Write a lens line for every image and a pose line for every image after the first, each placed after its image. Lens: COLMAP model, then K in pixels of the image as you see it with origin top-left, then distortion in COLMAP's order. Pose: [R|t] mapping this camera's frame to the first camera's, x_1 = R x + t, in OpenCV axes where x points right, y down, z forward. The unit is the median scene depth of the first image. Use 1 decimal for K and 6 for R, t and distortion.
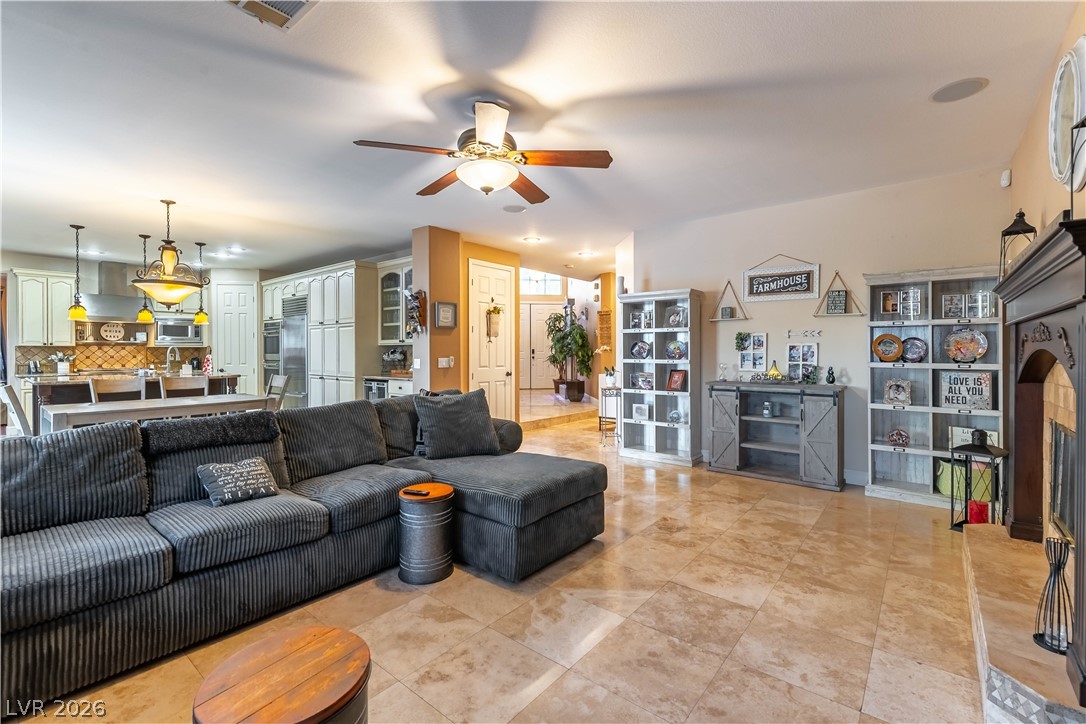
lens RADIAL K [[471.2, 0, 549.3], [0, 471.2, 355.9], [0, 0, 1]] dist [0.000344, 0.000035]
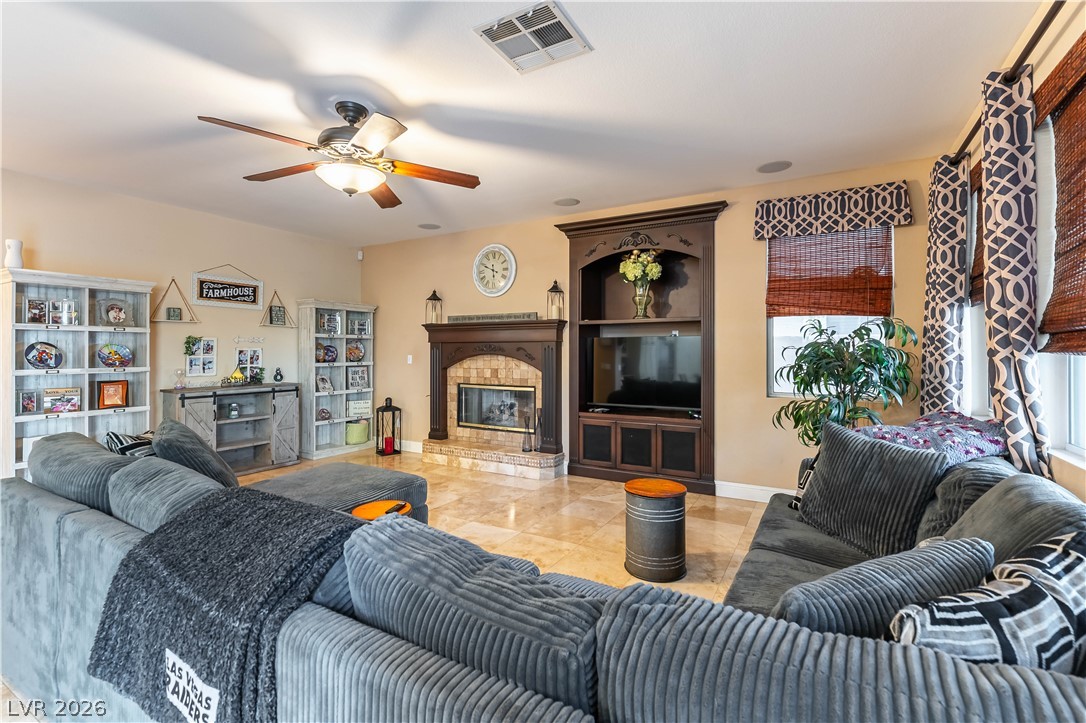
lens RADIAL K [[479.4, 0, 555.8], [0, 479.4, 347.5], [0, 0, 1]] dist [-0.000980, -0.000123]
pose [[-0.166608, 0.005923, 0.986005, -0.700332], [0.010178, 0.999939, -0.004287, -0.015688], [-0.985971, 0.009321, -0.166659, 0.453472]]
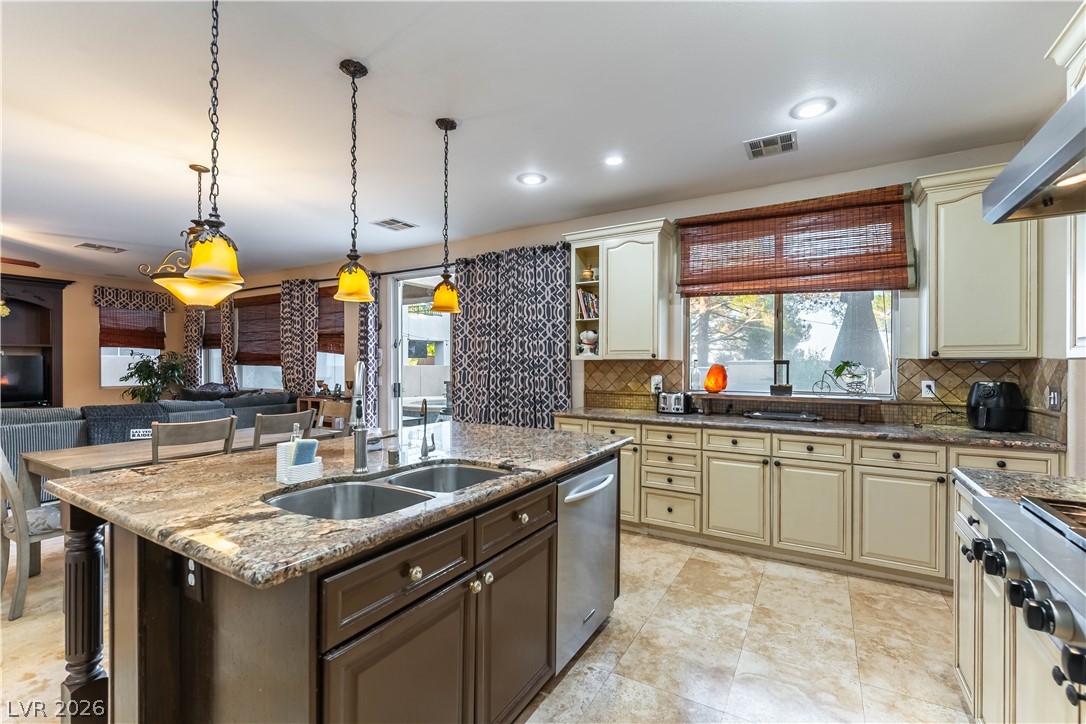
lens RADIAL K [[468.3, 0, 546.7], [0, 468.3, 365.3], [0, 0, 1]] dist [-0.000378, -0.000065]
pose [[-0.989358, 0.000853, -0.145500, -1.194690], [-0.001143, 0.999906, 0.013635, -0.030858], [0.145498, 0.013656, -0.989264, 1.740134]]
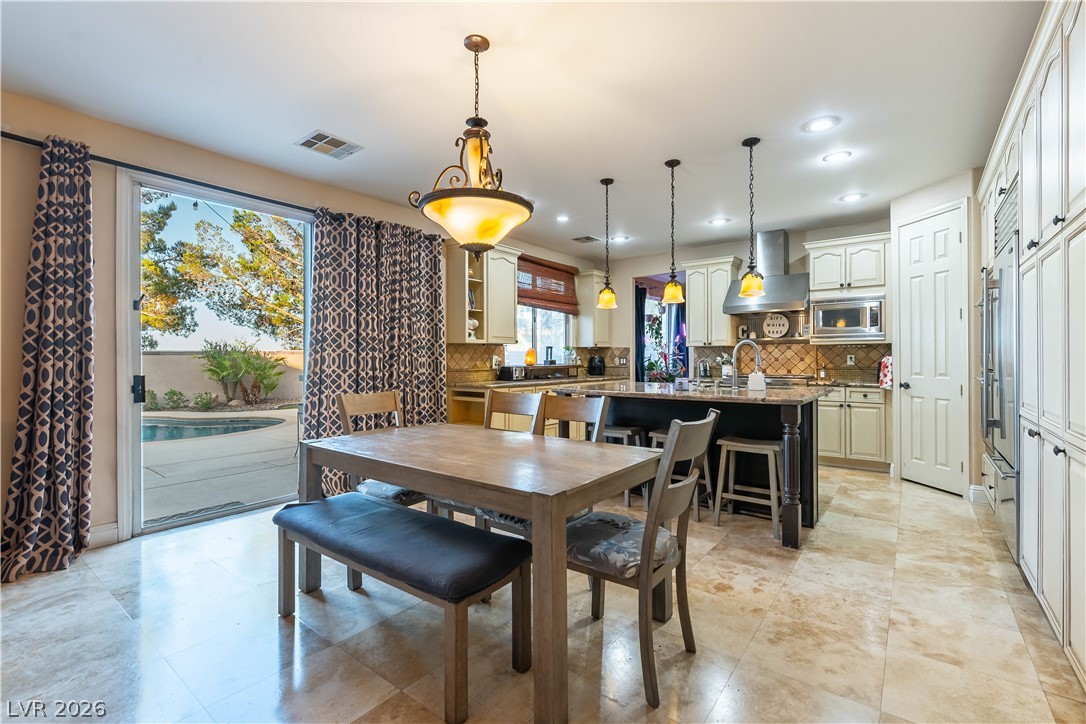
lens RADIAL K [[477.3, 0, 552.2], [0, 477.3, 359.8], [0, 0, 1]] dist [0.002147, 0.000179]
pose [[0.031535, 0.005269, -0.999489, -0.295537], [-0.006841, 0.999964, 0.005056, 0.002628], [0.999479, 0.006678, 0.031569, 1.029169]]
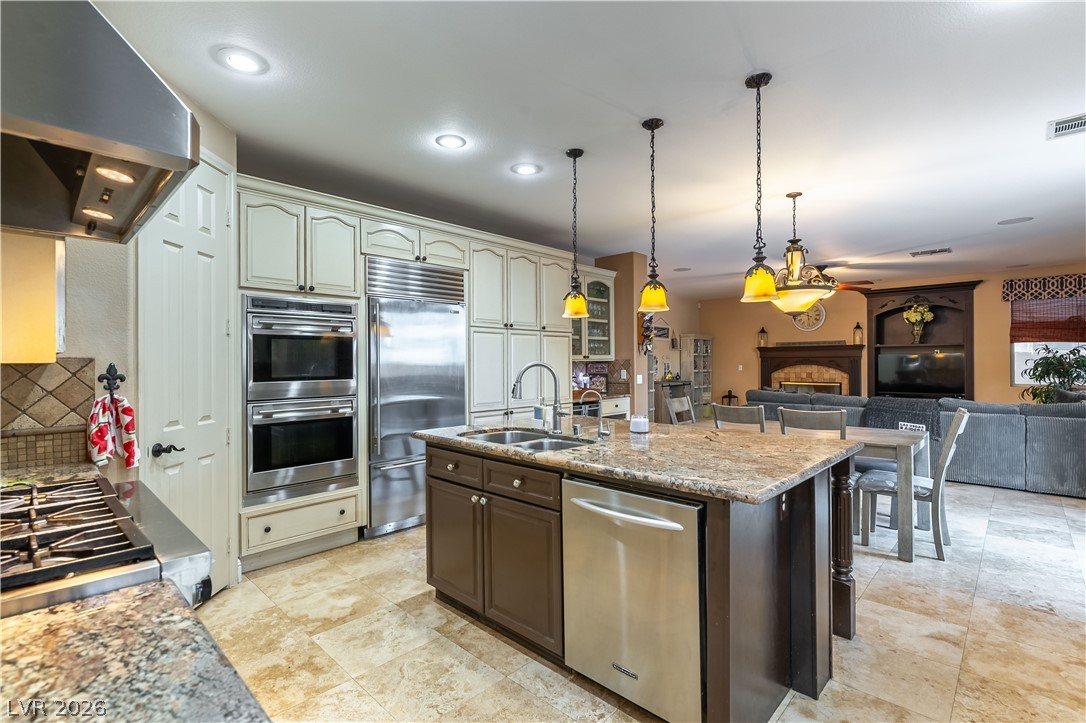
lens RADIAL K [[496.3, 0, 535.1], [0, 496.3, 361.3], [0, 0, 1]] dist [0.000511, -0.000417]
pose [[0.094988, 0.003544, 0.995472, -1.690250], [0.015893, 0.999861, -0.005076, -0.026299], [-0.995352, 0.016303, 0.094918, 1.338724]]
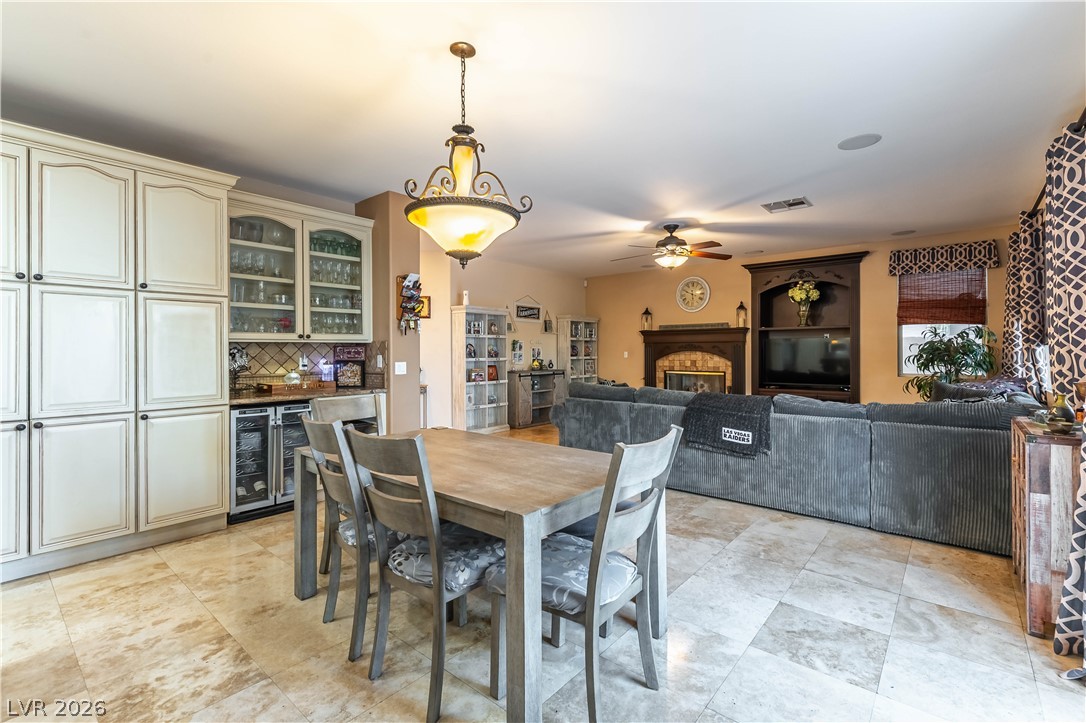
lens RADIAL K [[481.0, 0, 560.2], [0, 481.0, 349.6], [0, 0, 1]] dist [0.000755, -0.000235]
pose [[0.010108, 0.004073, 0.999941, -1.268721], [0.013124, 0.999905, -0.004206, -0.008463], [-0.999863, 0.013166, 0.010054, 0.866093]]
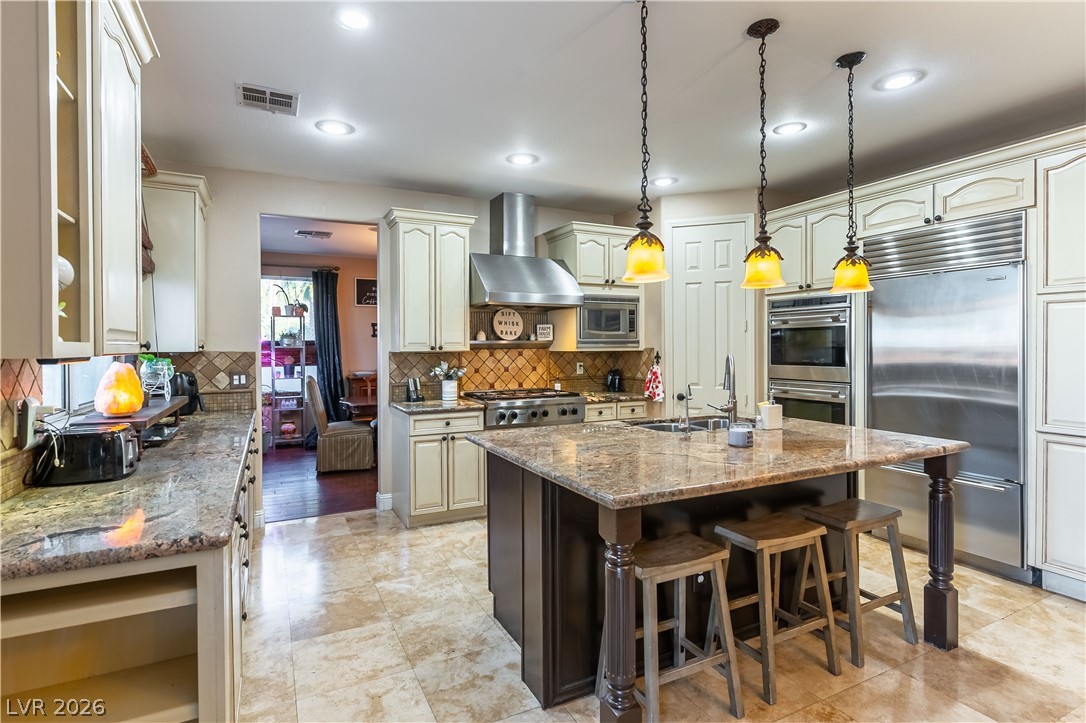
lens RADIAL K [[533.2, 0, 530.0], [0, 533.2, 351.0], [0, 0, 1]] dist [0.000830, -0.000206]
pose [[0.906182, -0.000404, -0.422888, -1.060321], [0.000448, 1.000000, 0.000004, -0.032540], [0.422888, -0.000193, 0.906182, 0.736629]]
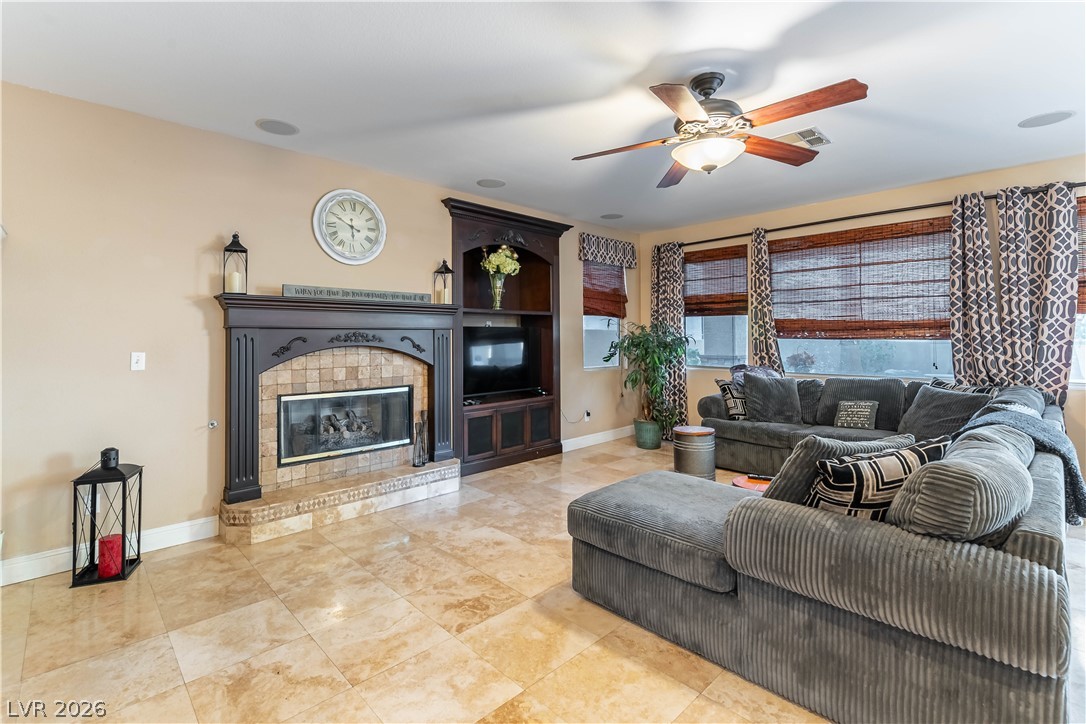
lens RADIAL K [[490.3, 0, 527.9], [0, 490.3, 330.4], [0, 0, 1]] dist [-0.001133, -0.000173]
pose [[-0.990195, 0.008593, 0.139430, 0.048640], [0.007902, 0.999954, -0.005513, -0.025986], [-0.139471, -0.004357, -0.990217, 1.184408]]
